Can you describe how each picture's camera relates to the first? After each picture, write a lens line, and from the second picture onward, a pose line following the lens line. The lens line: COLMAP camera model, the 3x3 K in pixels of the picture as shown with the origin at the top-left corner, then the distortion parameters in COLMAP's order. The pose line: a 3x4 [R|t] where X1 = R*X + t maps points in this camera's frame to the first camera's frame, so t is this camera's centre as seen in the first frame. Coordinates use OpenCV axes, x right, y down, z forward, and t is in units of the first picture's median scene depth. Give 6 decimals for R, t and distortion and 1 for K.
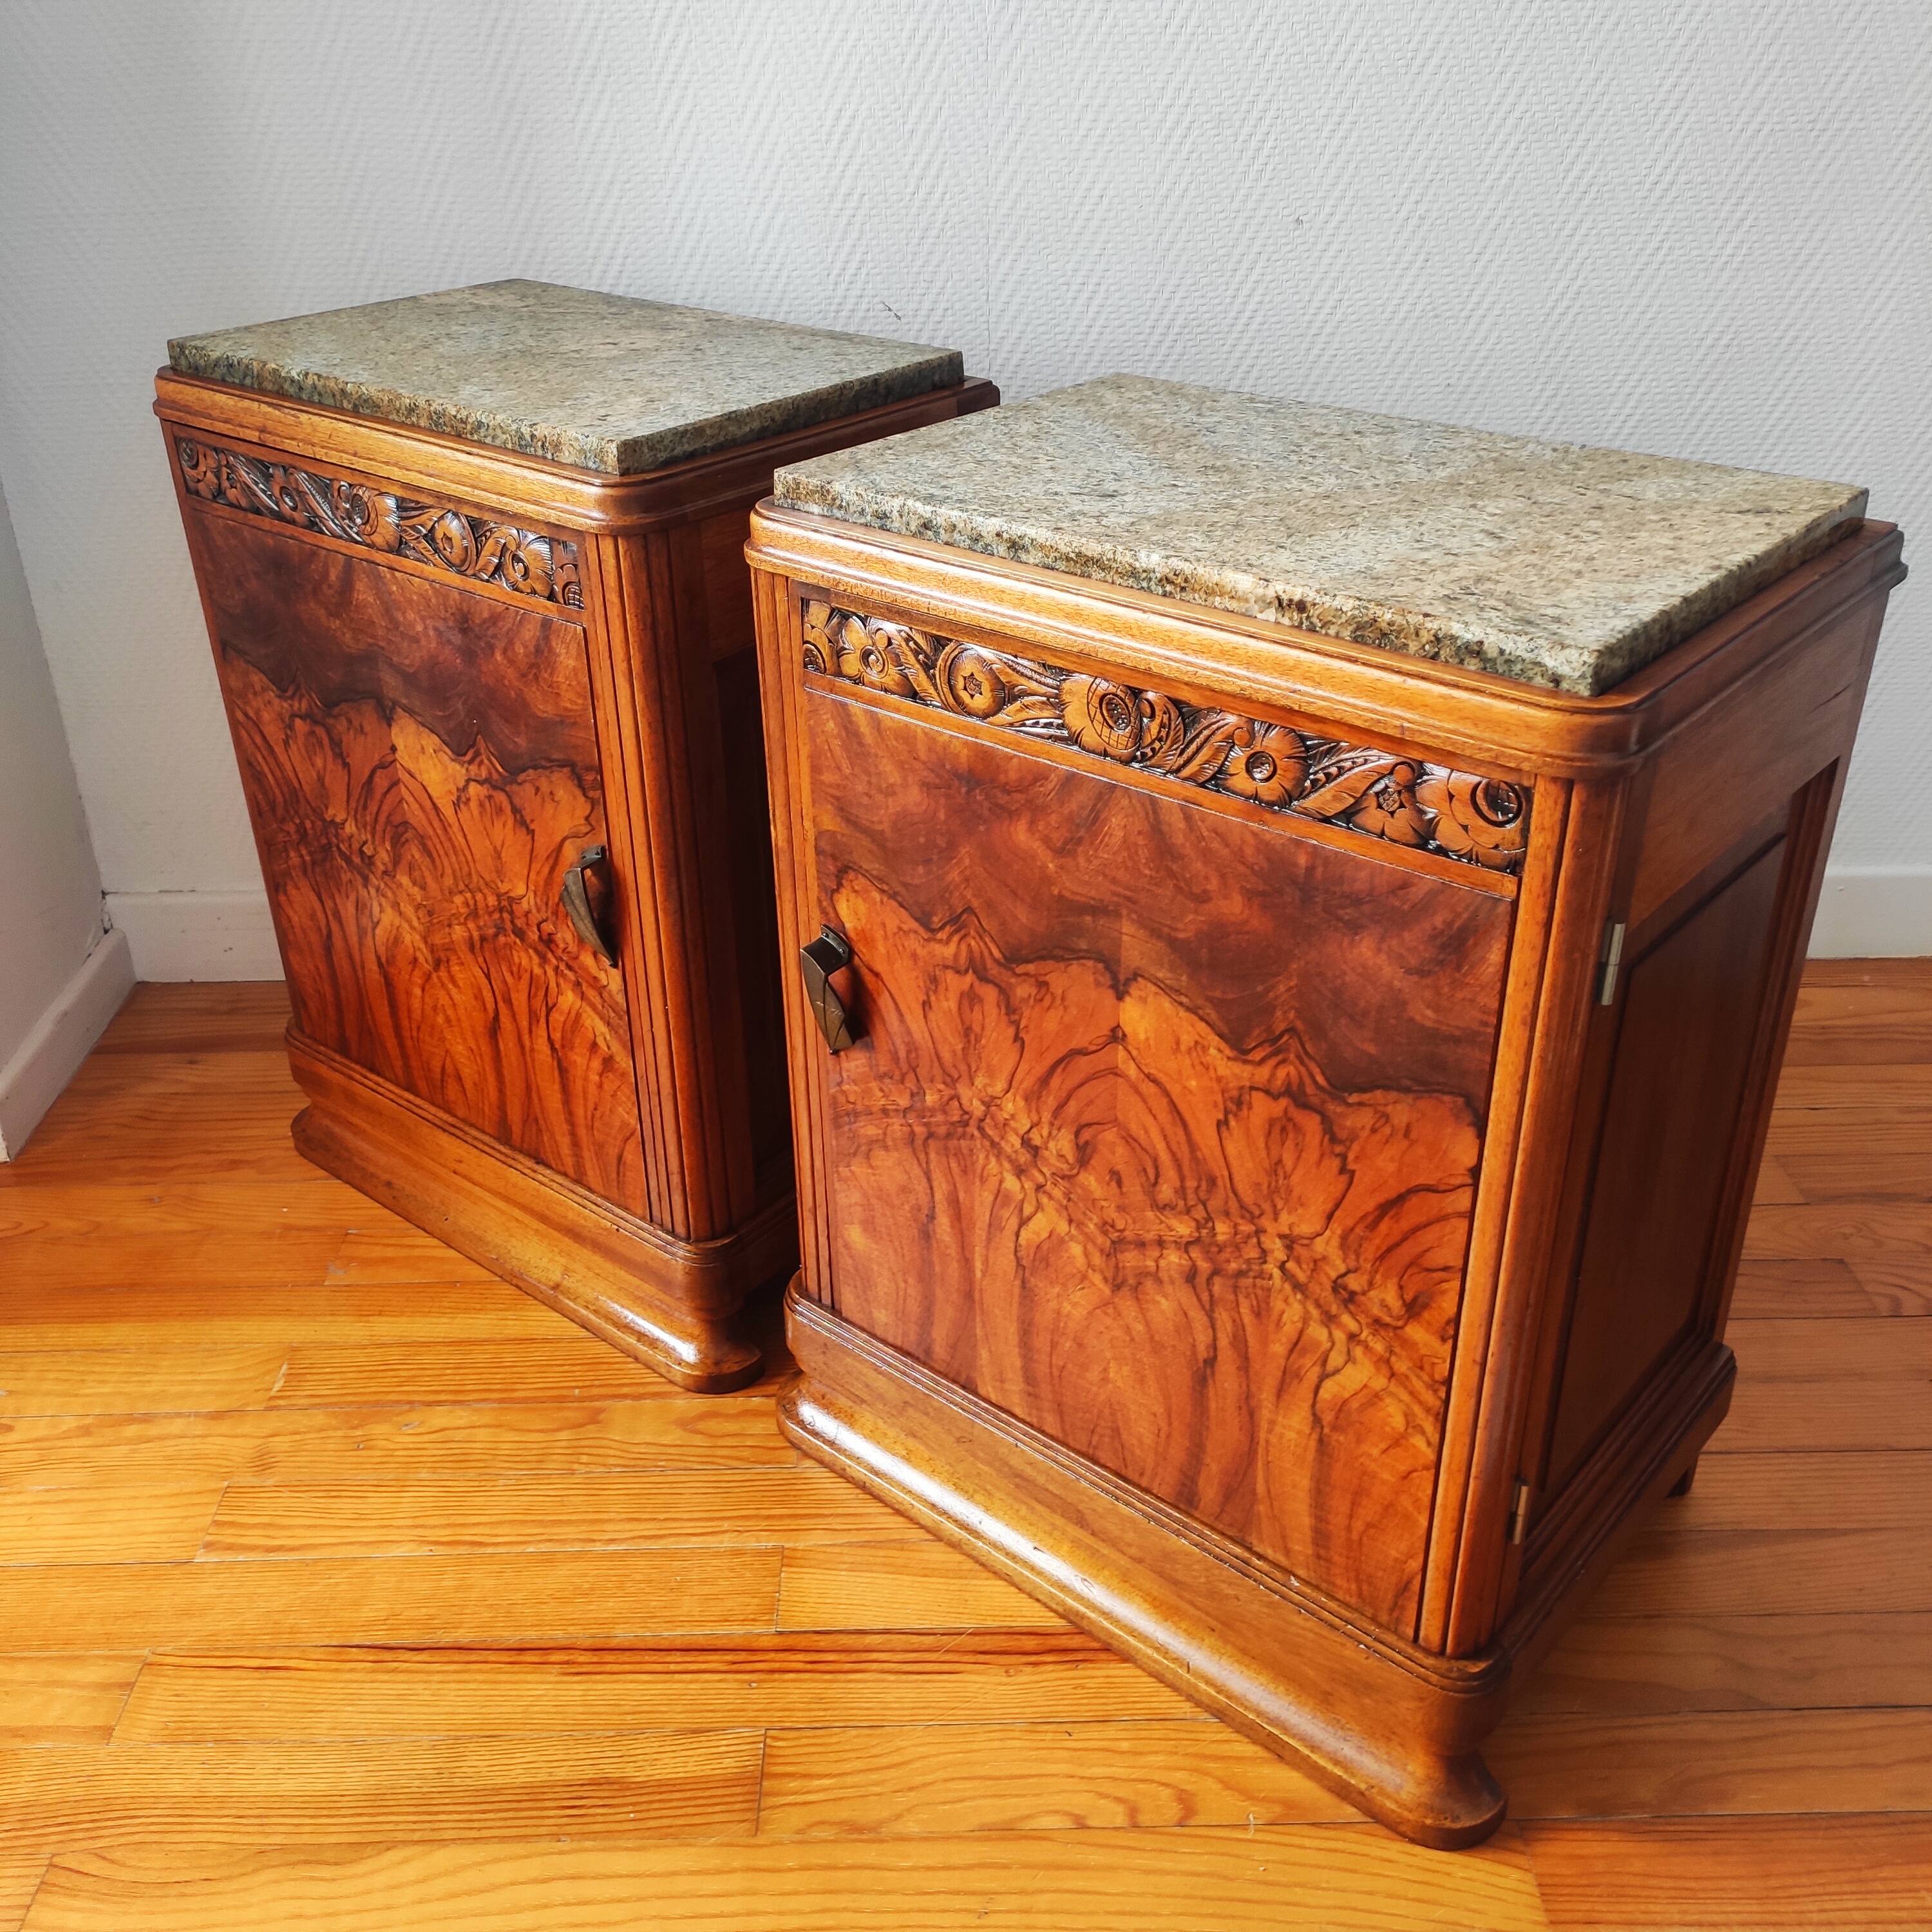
lens RADIAL K [[1954.8, 0, 955.8], [0, 1954.8, 971.0], [0, 0, 1]] dist [0.039577, 0.000000]
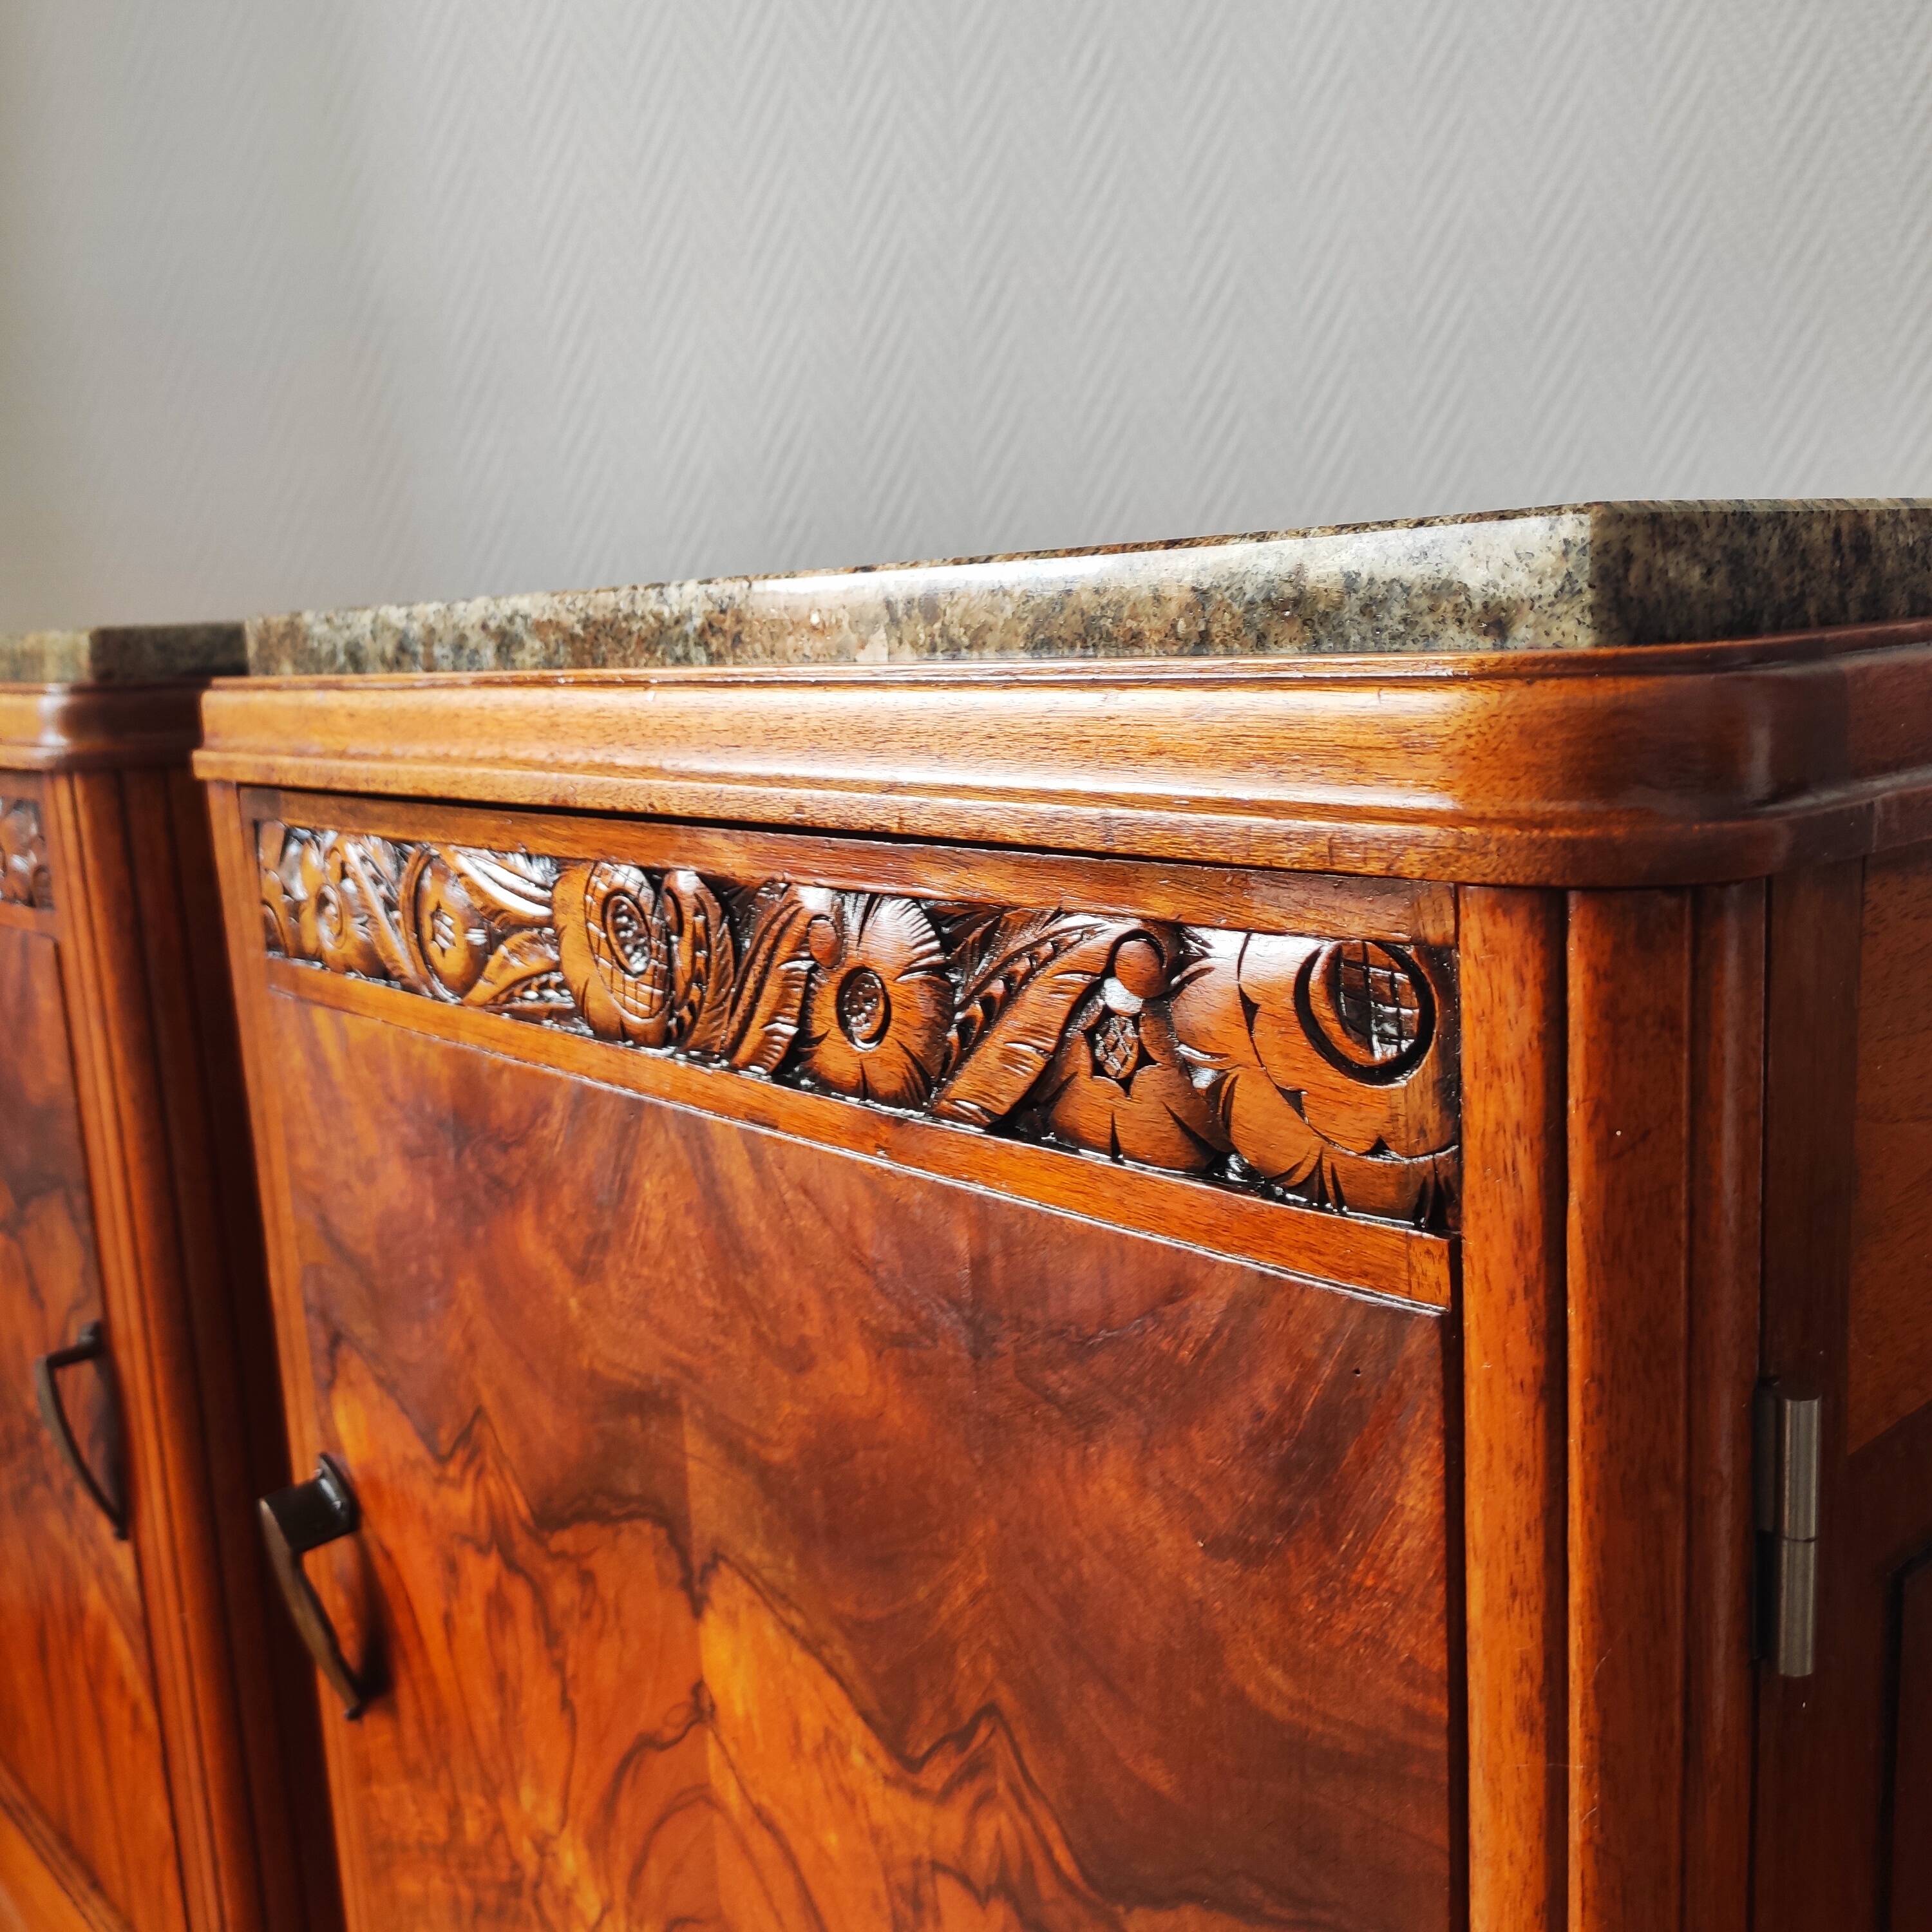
lens RADIAL K [[1954.8, 0, 969.9], [0, 1954.8, 960.2], [0, 0, 1]] dist [0.039577, 0.000000]
pose [[0.987908, -0.007086, -0.154877, 0.212530], [-0.042612, 0.948075, -0.315180, 0.011373], [0.149069, 0.317969, 0.936309, 0.550015]]
